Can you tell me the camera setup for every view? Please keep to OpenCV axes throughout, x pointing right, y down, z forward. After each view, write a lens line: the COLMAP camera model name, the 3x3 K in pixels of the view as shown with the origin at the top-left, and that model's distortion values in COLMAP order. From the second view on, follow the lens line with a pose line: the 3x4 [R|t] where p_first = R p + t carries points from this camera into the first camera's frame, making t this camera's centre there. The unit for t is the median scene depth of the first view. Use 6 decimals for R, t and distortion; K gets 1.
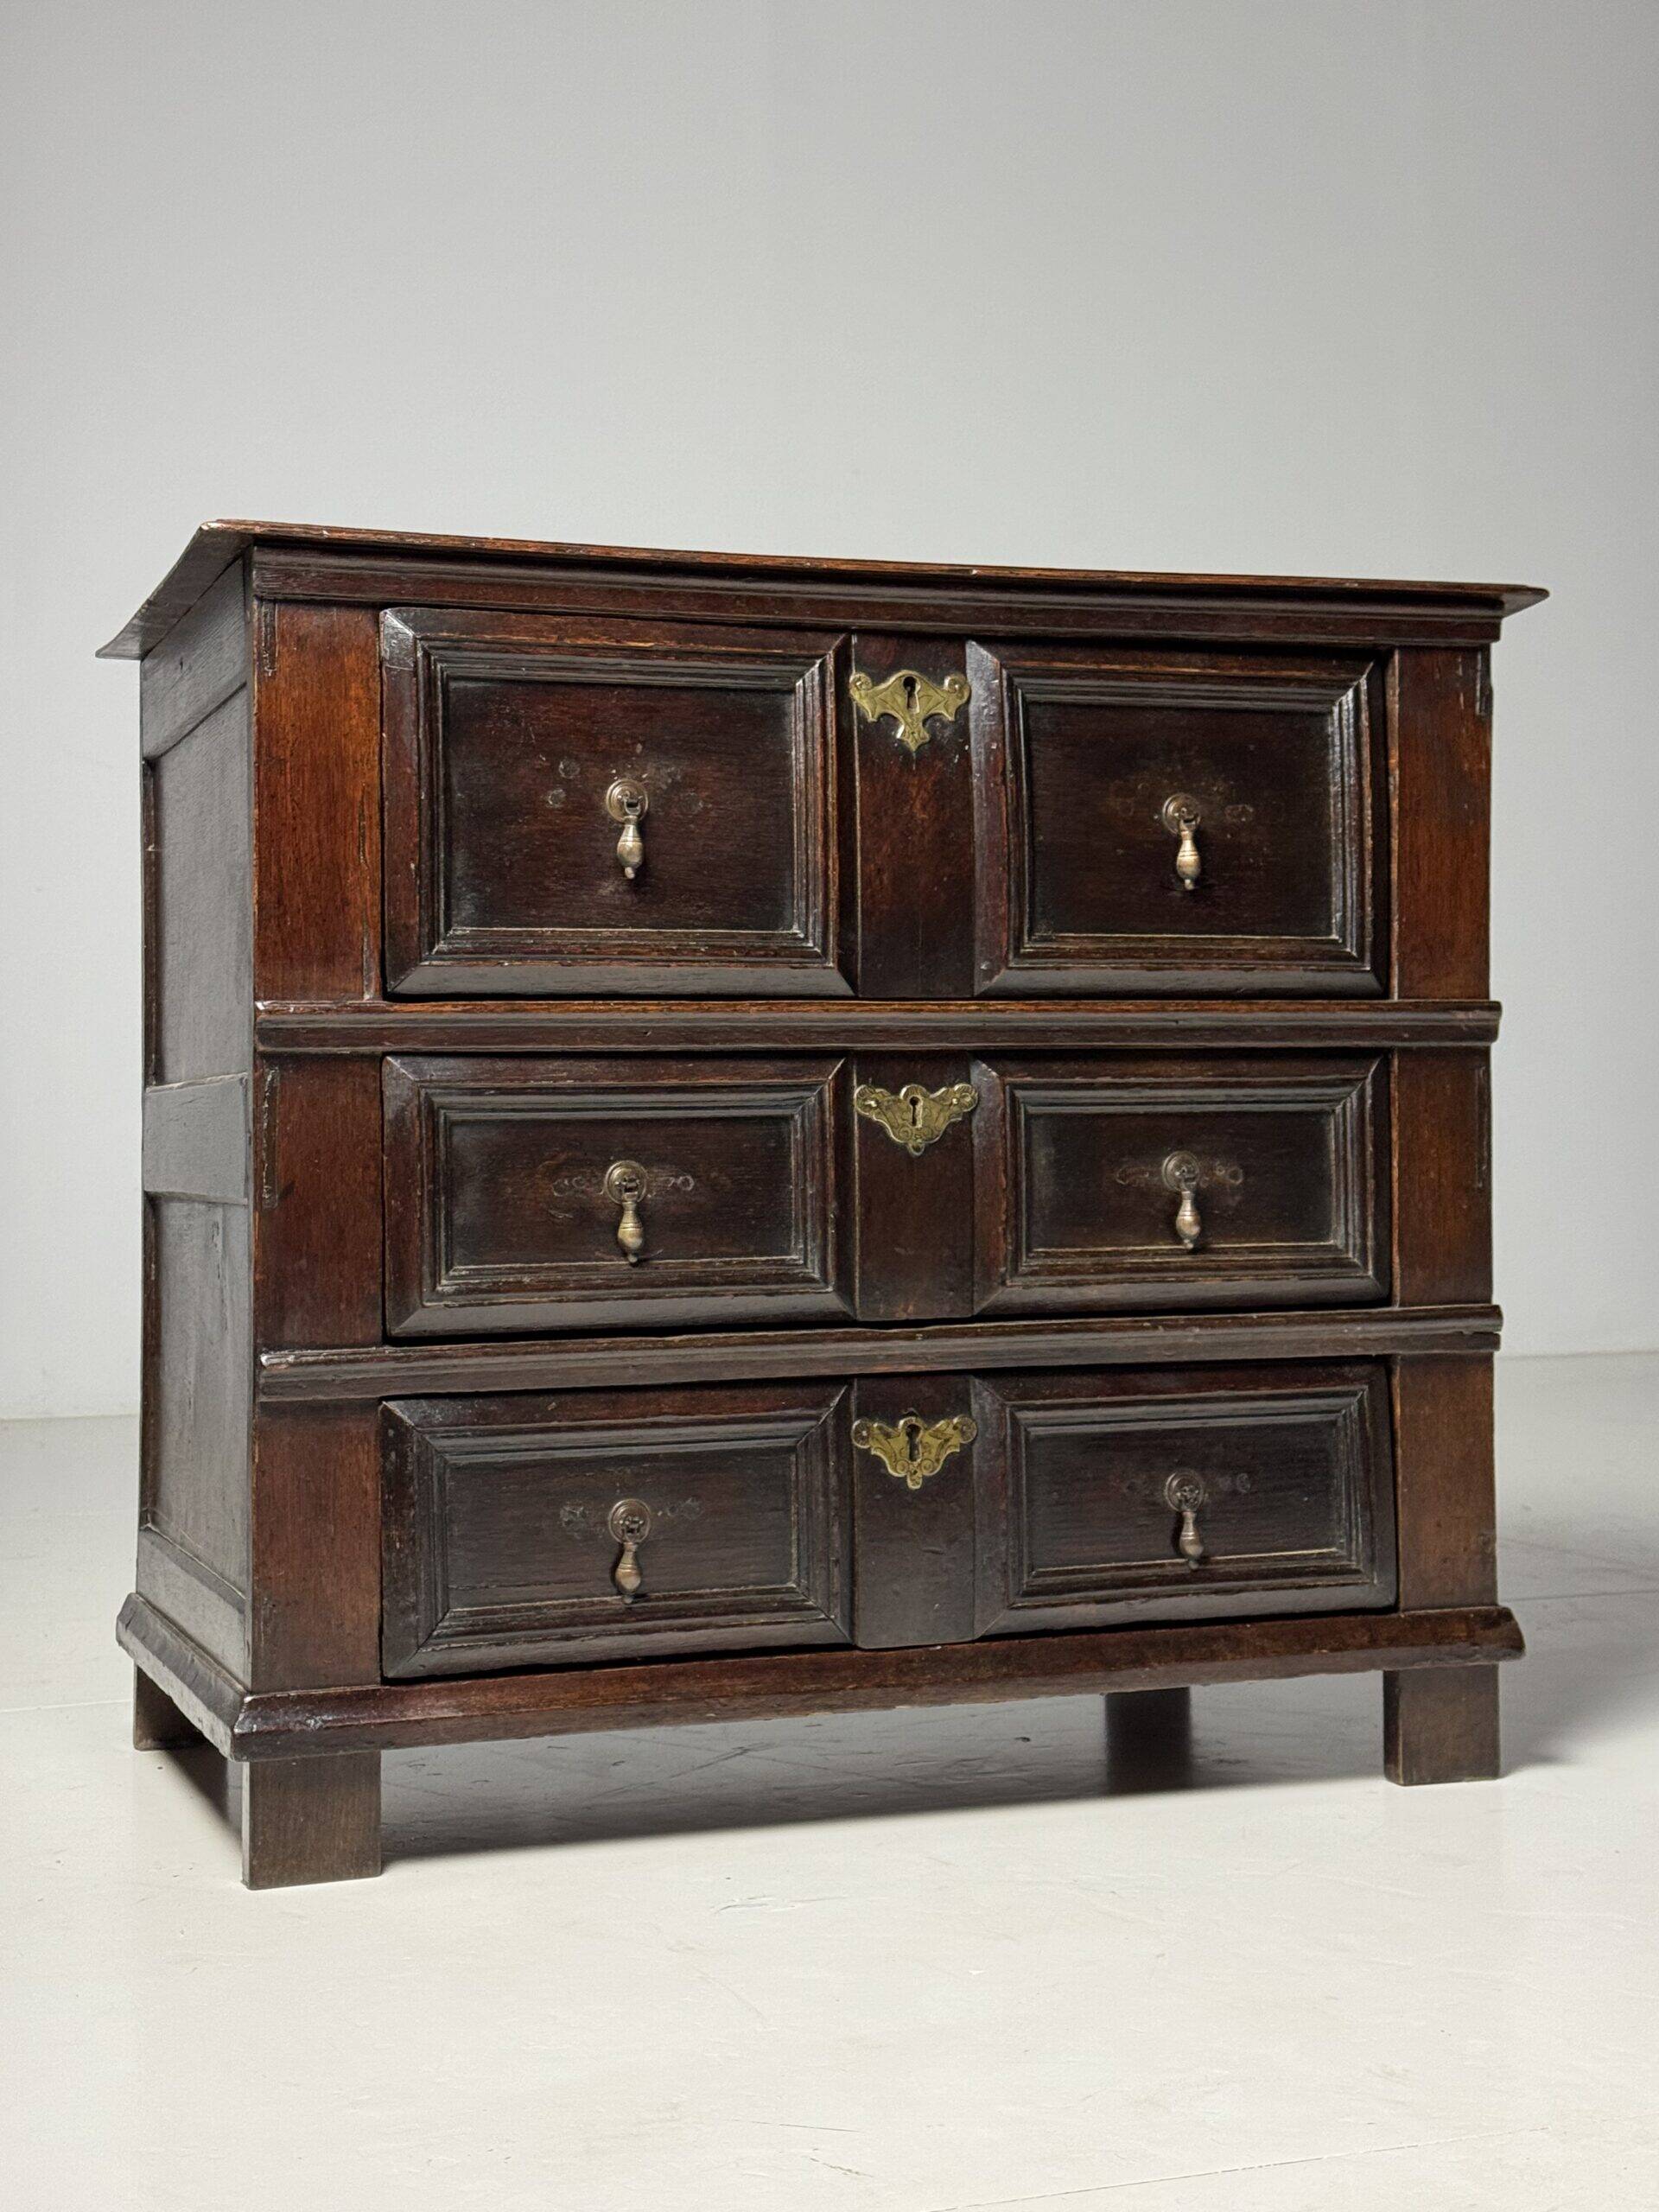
lens RADIAL K [[3208.5, 0, 820.9], [0, 3208.5, 1123.3], [0, 0, 1]] dist [0.169521, -0.217037]
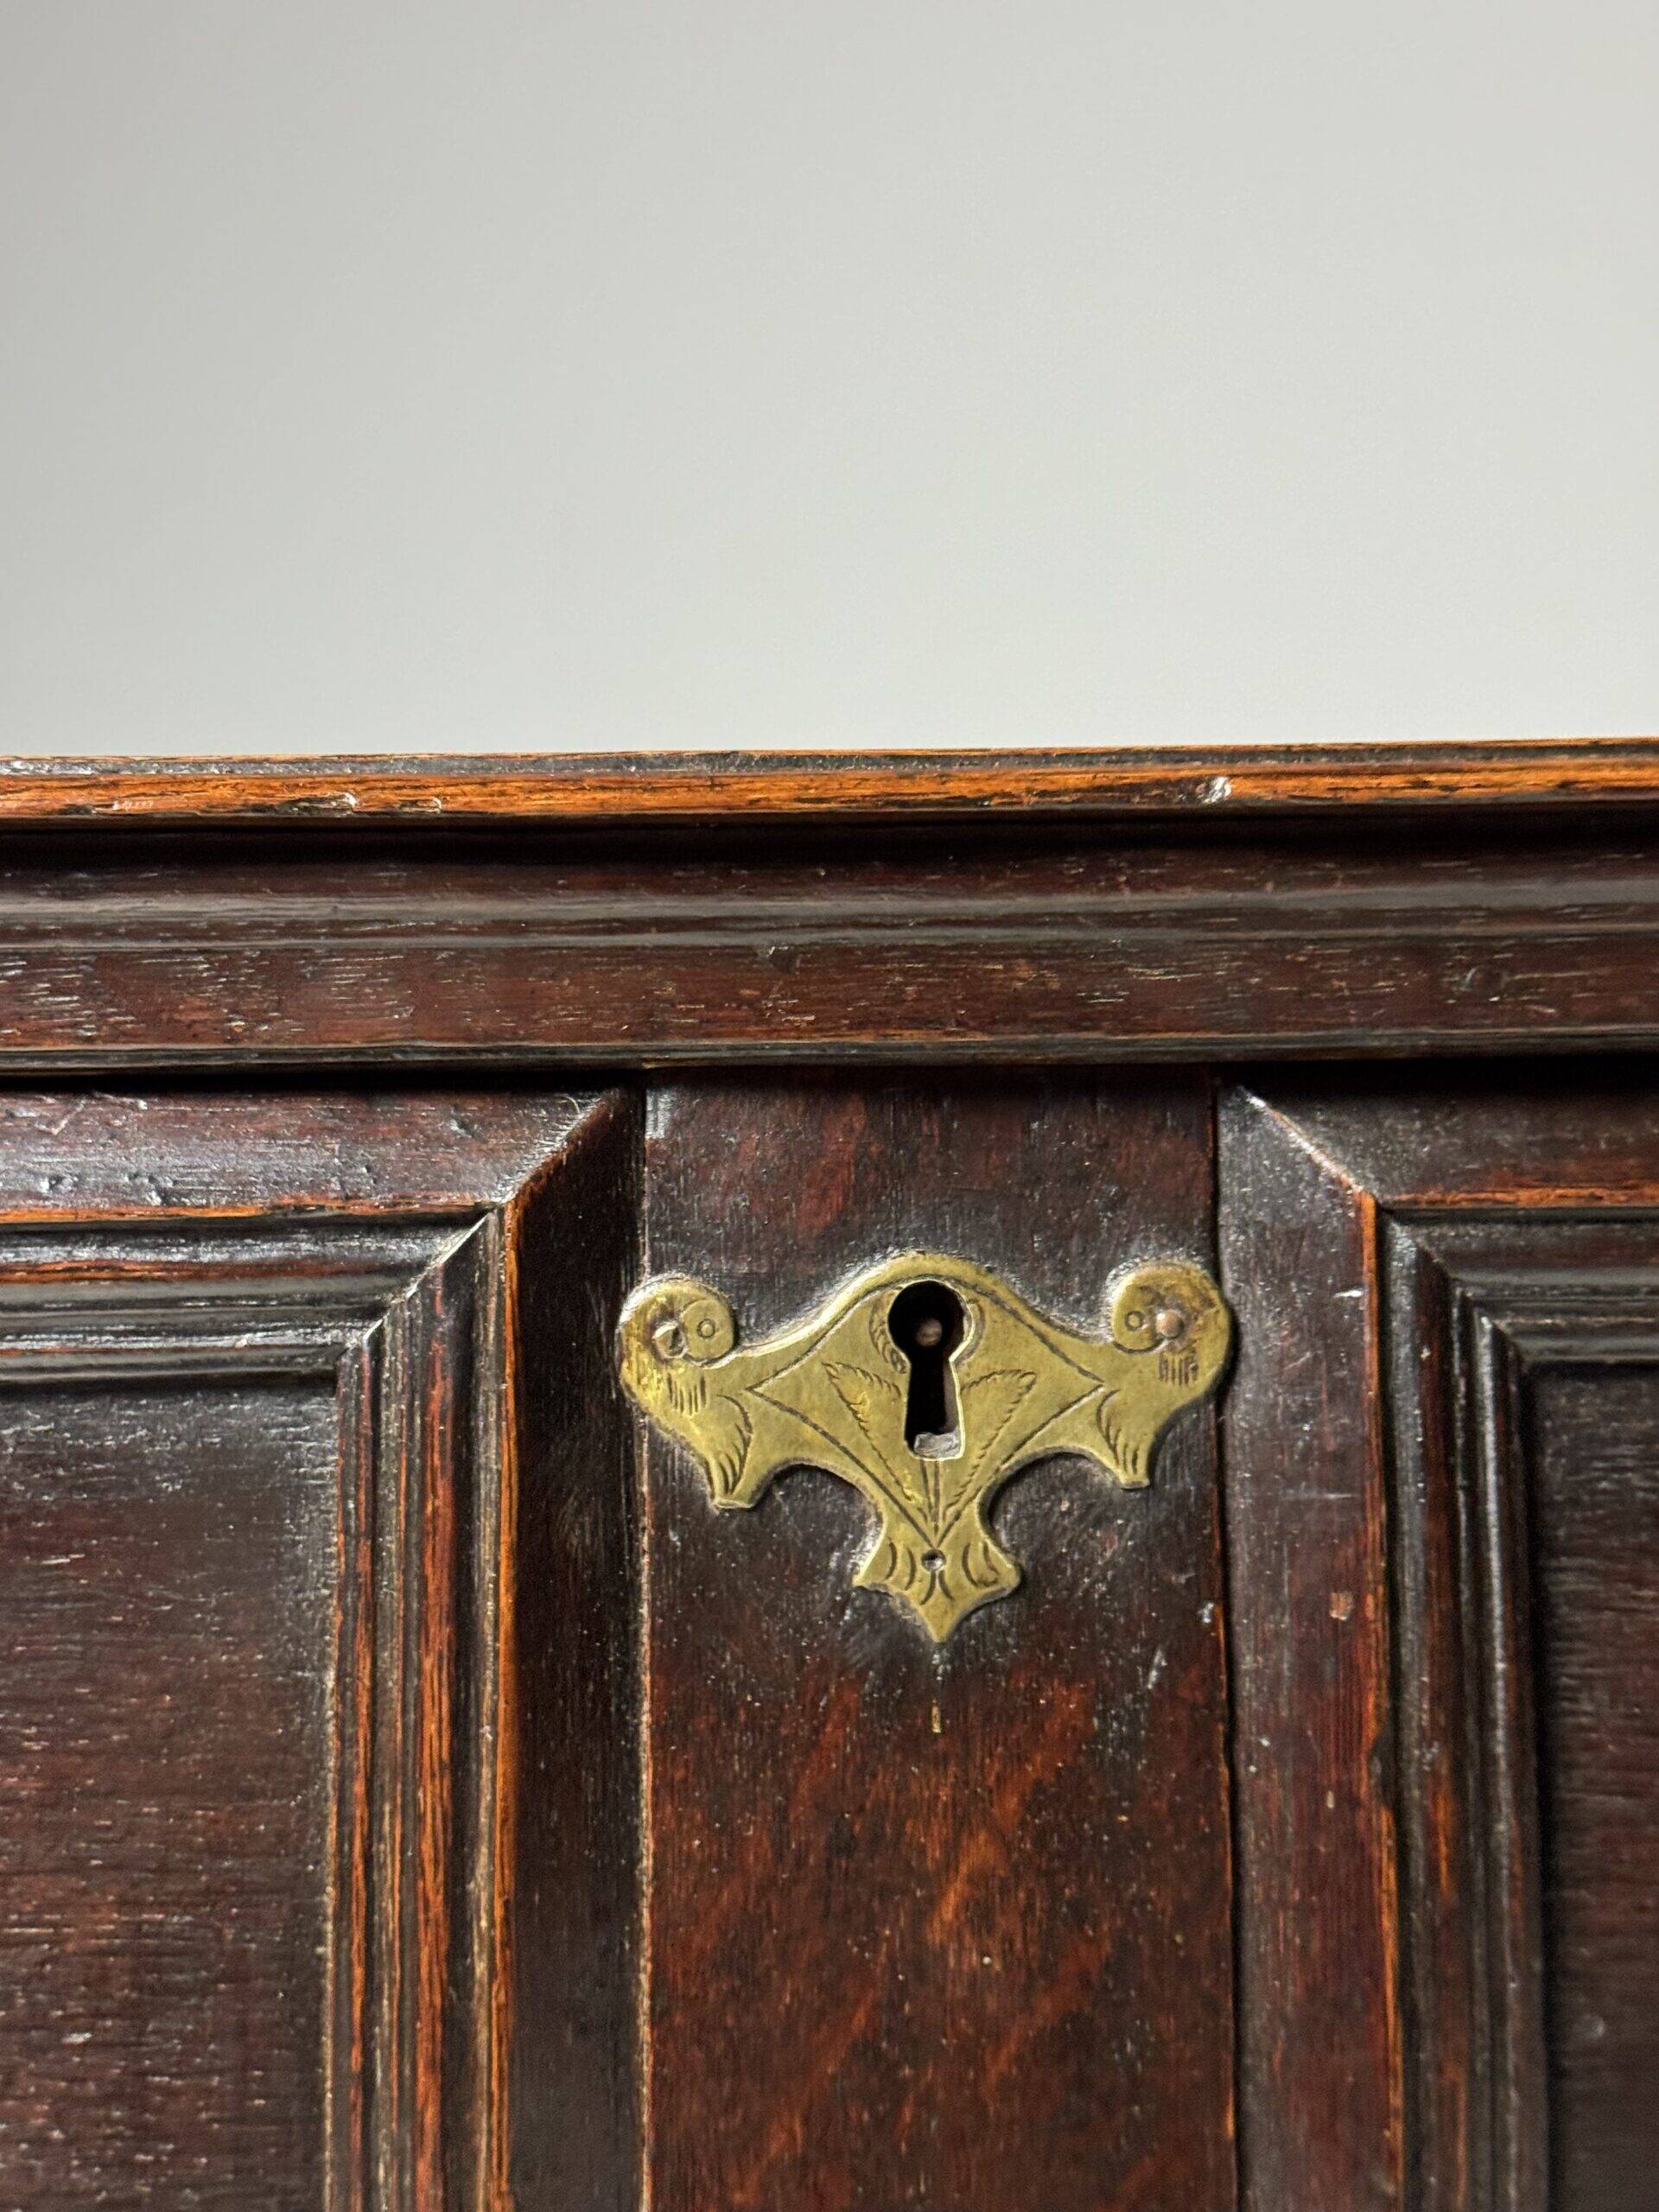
lens RADIAL K [[3208.5, 0, 820.9], [0, 3208.5, 1123.3], [0, 0, 1]] dist [0.169521, -0.217037]
pose [[0.953251, 0.011242, -0.301970, 0.086138], [0.001426, 0.999129, 0.041699, -0.160742], [0.302176, -0.040180, 0.952405, 0.810157]]
